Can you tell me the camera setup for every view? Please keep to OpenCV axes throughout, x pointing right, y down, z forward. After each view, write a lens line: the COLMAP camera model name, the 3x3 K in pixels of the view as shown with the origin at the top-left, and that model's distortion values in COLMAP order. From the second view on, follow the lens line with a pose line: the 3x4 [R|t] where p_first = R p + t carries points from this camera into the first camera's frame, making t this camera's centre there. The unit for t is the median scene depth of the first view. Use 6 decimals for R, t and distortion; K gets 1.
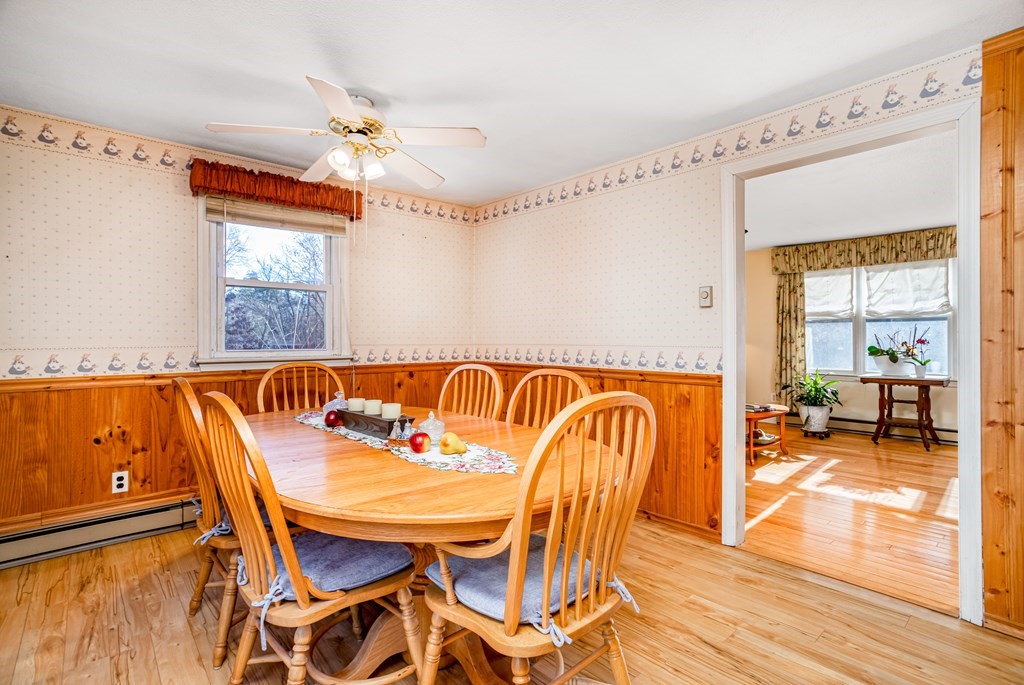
lens RADIAL K [[499.6, 0, 507.4], [0, 499.6, 339.5], [0, 0, 1]] dist [-0.048698, 0.032153]
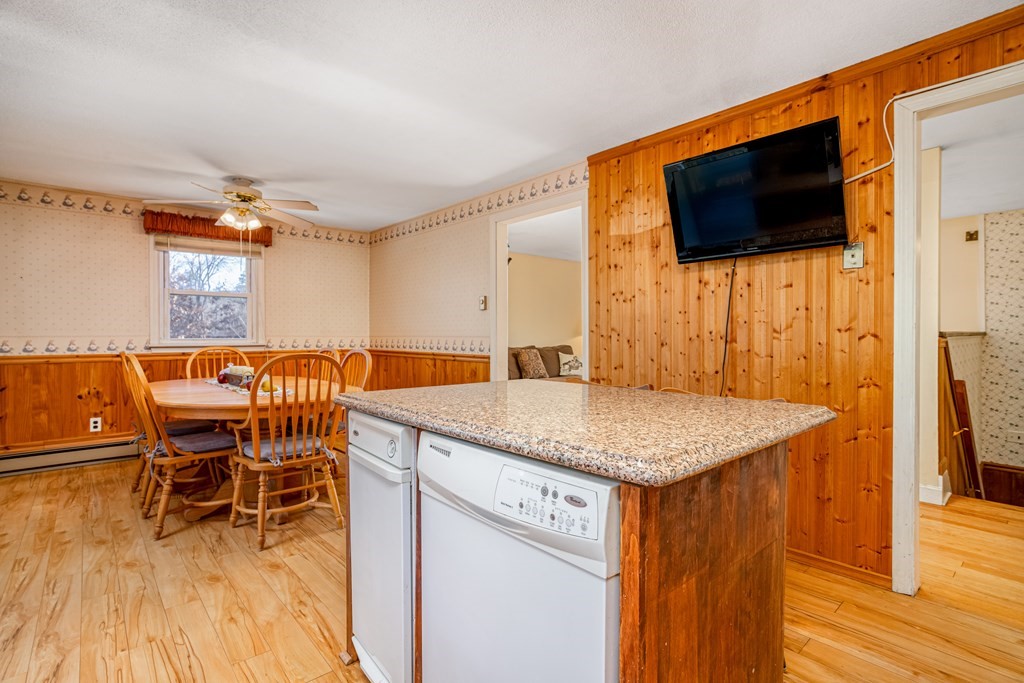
lens RADIAL K [[499.0, 0, 507.0], [0, 499.0, 340.9], [0, 0, 1]] dist [-0.045169, 0.031182]
pose [[0.999995, 0.002854, -0.001585, 0.438821], [-0.002842, 0.999965, 0.007824, 0.014338], [0.001608, -0.007820, 0.999968, -0.465432]]
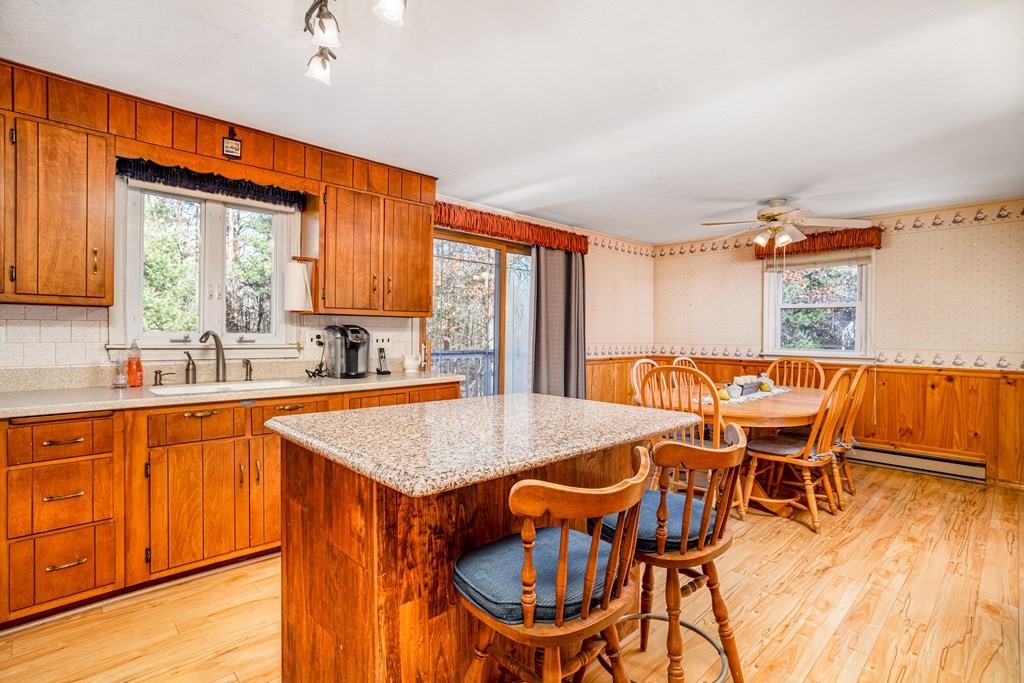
lens RADIAL K [[491.1, 0, 500.3], [0, 491.1, 344.6], [0, 0, 1]] dist [-0.046162, 0.026670]
pose [[0.026083, 0.025556, -0.999333, 1.054679], [-0.011849, 0.999611, 0.025254, -0.021631], [0.999590, 0.011182, 0.026376, 0.022861]]
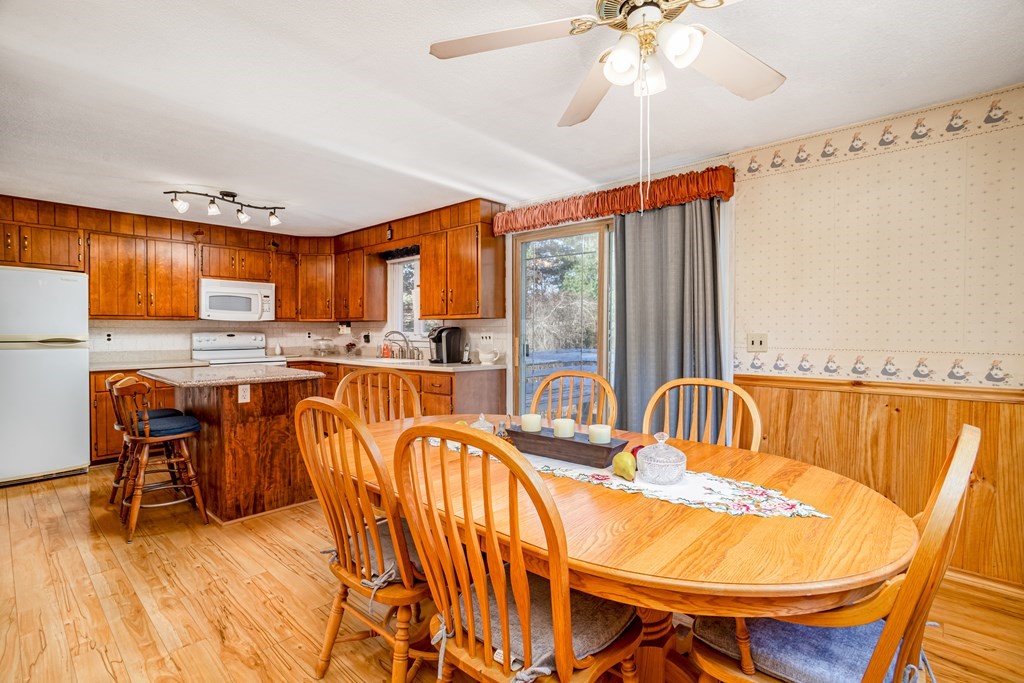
lens RADIAL K [[499.0, 0, 507.0], [0, 499.0, 340.9], [0, 0, 1]] dist [-0.045169, 0.031182]
pose [[-0.995713, 0.007440, -0.092193, -0.056195], [0.005043, 0.999644, 0.026202, -0.027130], [0.092355, 0.025624, -0.995396, 1.269351]]
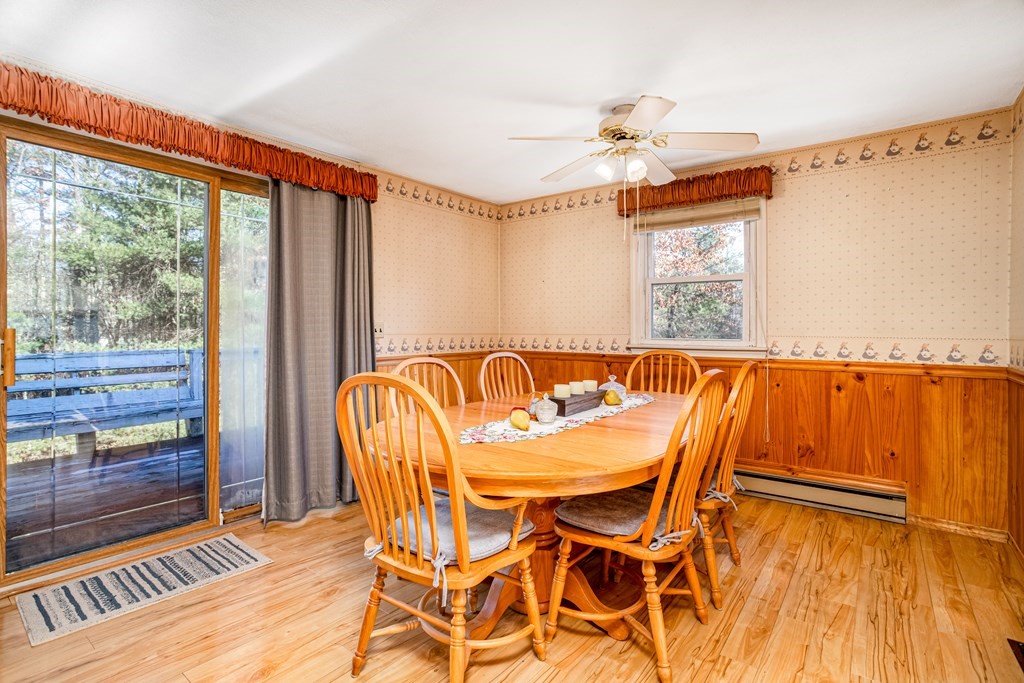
lens RADIAL K [[499.0, 0, 507.0], [0, 499.0, 340.9], [0, 0, 1]] dist [-0.045169, 0.031182]
pose [[0.195911, 0.027283, -0.980242, 0.575051], [-0.002646, 0.999624, 0.027294, -0.004332], [0.980618, -0.002754, 0.195909, 0.426039]]
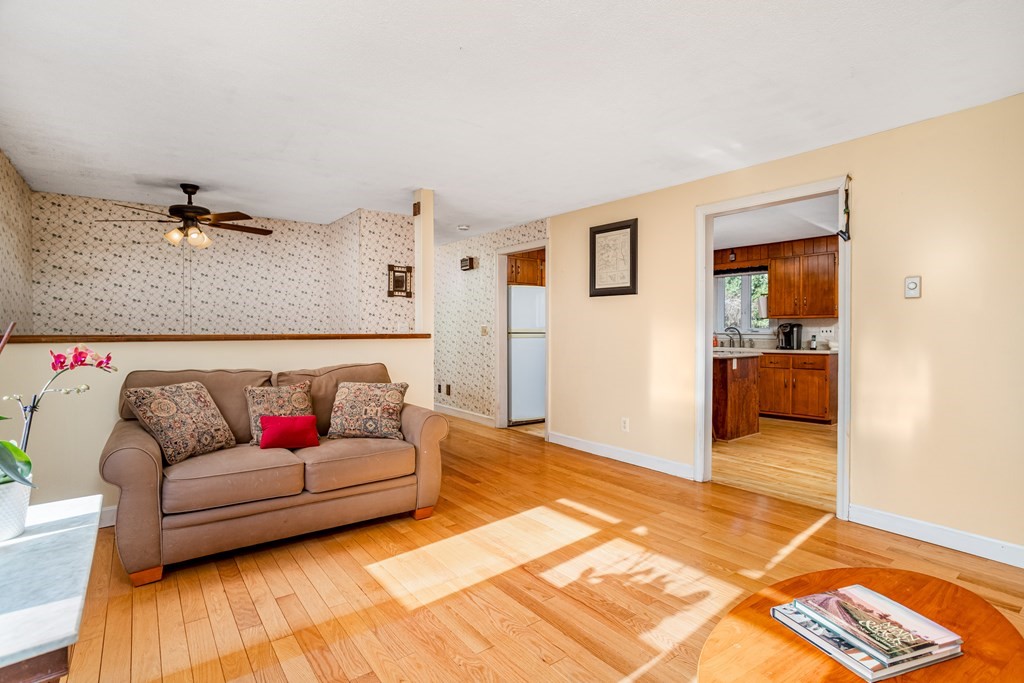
lens RADIAL K [[499.6, 0, 507.4], [0, 499.6, 338.5], [0, 0, 1]] dist [-0.048698, 0.032153]
pose [[-0.995755, 0.002519, 0.092007, 1.010457], [0.004390, 0.999788, 0.020136, -0.016120], [-0.091936, 0.020454, -0.995555, 1.959844]]
